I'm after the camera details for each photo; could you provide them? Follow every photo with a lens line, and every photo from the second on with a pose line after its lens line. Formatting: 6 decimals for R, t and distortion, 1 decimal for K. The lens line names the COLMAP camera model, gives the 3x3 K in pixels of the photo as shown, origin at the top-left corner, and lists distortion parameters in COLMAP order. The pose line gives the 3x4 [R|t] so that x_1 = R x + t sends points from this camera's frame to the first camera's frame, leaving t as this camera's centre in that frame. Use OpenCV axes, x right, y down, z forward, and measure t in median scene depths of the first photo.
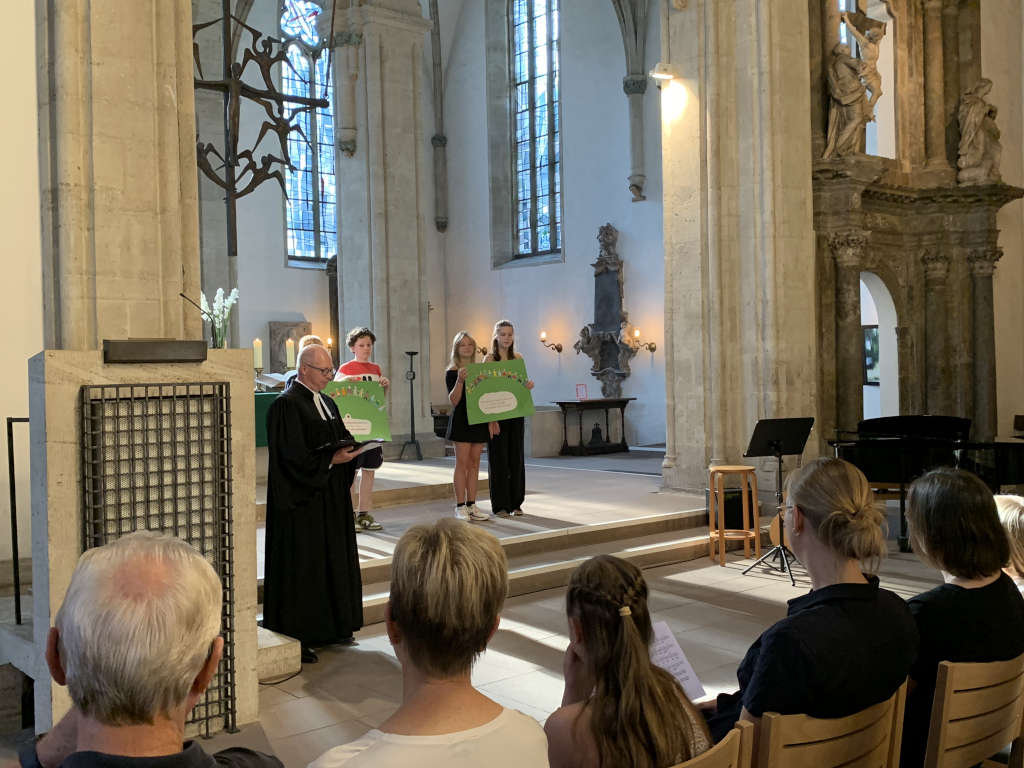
lens RADIAL K [[1074.8, 0, 509.8], [0, 1074.8, 382.2], [0, 0, 1]] dist [0.012669, 0.000000]
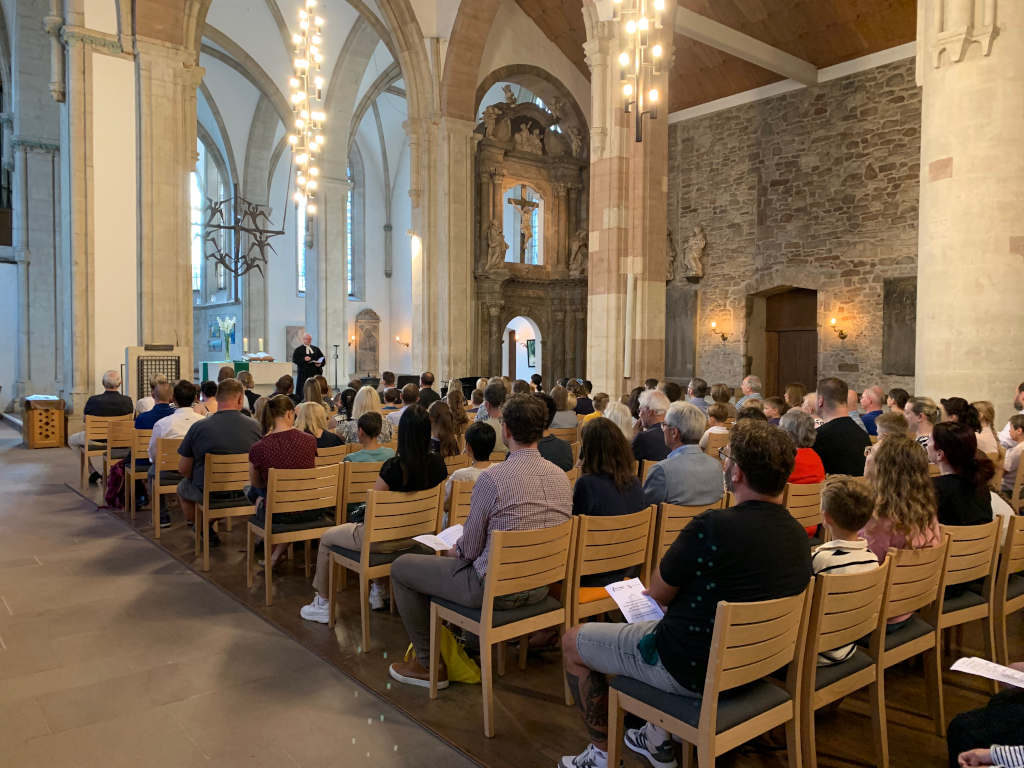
lens RADIAL K [[762.7, 0, 515.4], [0, 762.7, 384.3], [0, 0, 1]] dist [0.008581, -0.000011]
pose [[0.999518, 0.030021, -0.007846, 0.345448], [-0.029794, 0.999175, 0.027615, -0.003984], [0.008669, -0.027368, 0.999588, -0.610239]]
